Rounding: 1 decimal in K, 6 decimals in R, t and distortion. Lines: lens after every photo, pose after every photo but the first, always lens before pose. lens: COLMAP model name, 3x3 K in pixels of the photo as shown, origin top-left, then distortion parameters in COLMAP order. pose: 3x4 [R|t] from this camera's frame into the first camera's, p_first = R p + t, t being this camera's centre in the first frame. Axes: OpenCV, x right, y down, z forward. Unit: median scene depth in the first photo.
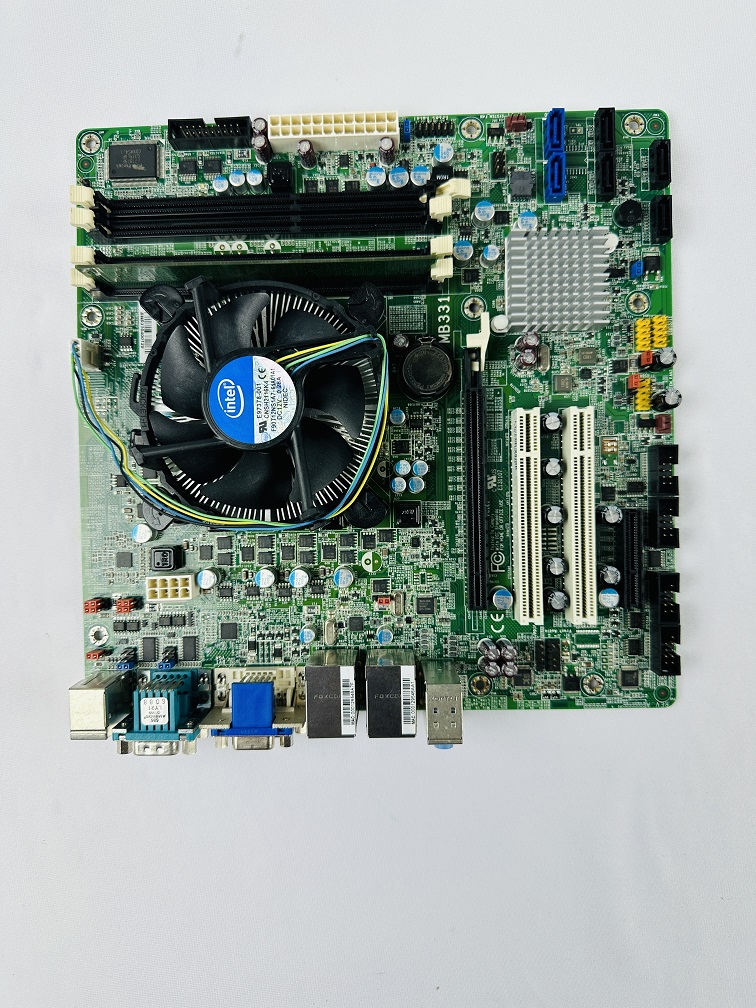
lens RADIAL K [[756.3, 0, 365.5], [0, 756.3, 504.3], [0, 0, 1]] dist [0.081936, -0.204734]
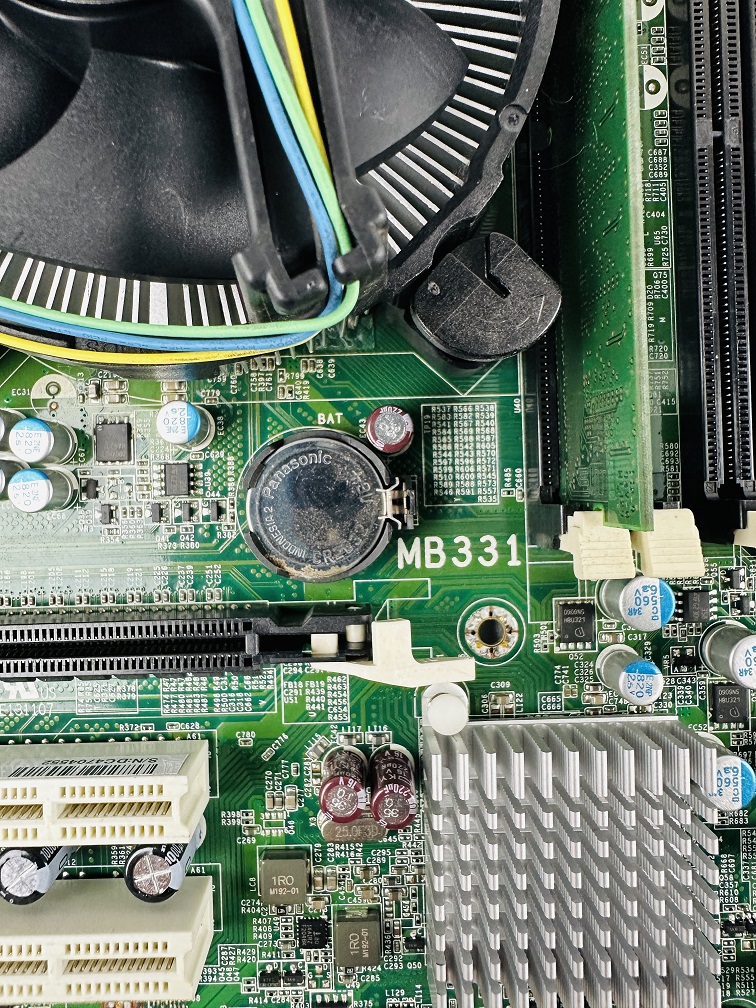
lens RADIAL K [[741.7, 0, 378.0], [0, 741.7, 504.0], [0, 0, 1]] dist [-0.038449, 0.072619]
pose [[0.007157, 0.998695, 0.050565, 0.061871], [-0.998066, 0.010257, -0.061311, -0.181871], [-0.061750, -0.050029, 0.996837, 0.646808]]
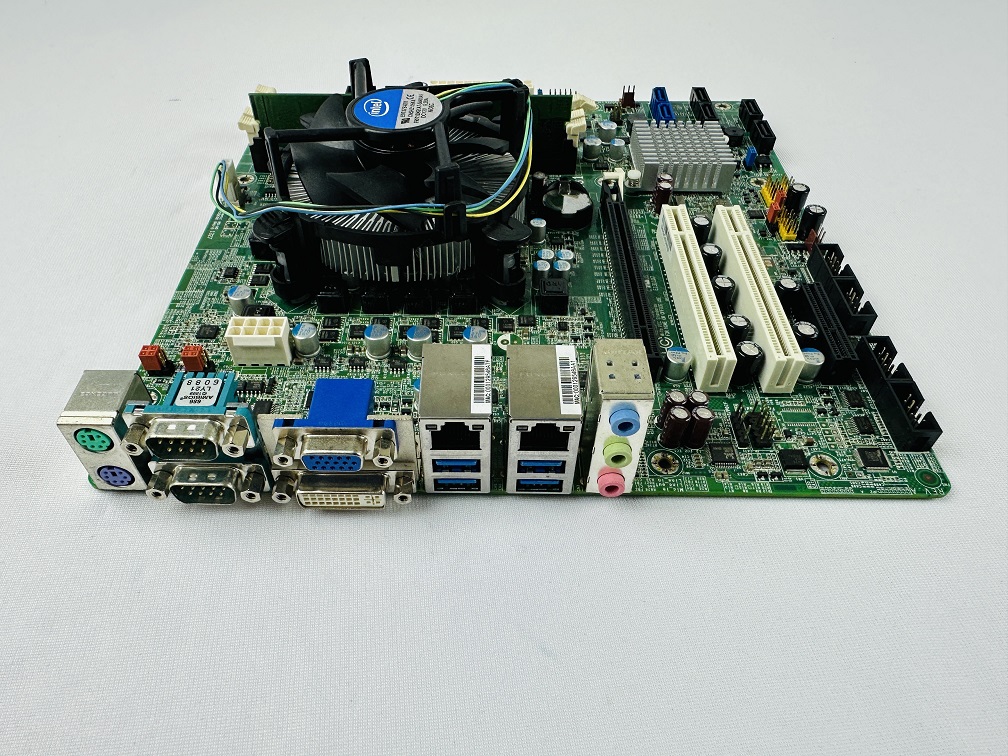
lens RADIAL K [[741.7, 0, 486.9], [0, 741.7, 379.6], [0, 0, 1]] dist [-0.038449, 0.072619]
pose [[0.999209, 0.039571, 0.003897, -0.017983], [-0.025044, 0.702437, -0.711306, 0.673310], [-0.030884, 0.710645, 0.702872, 0.475036]]
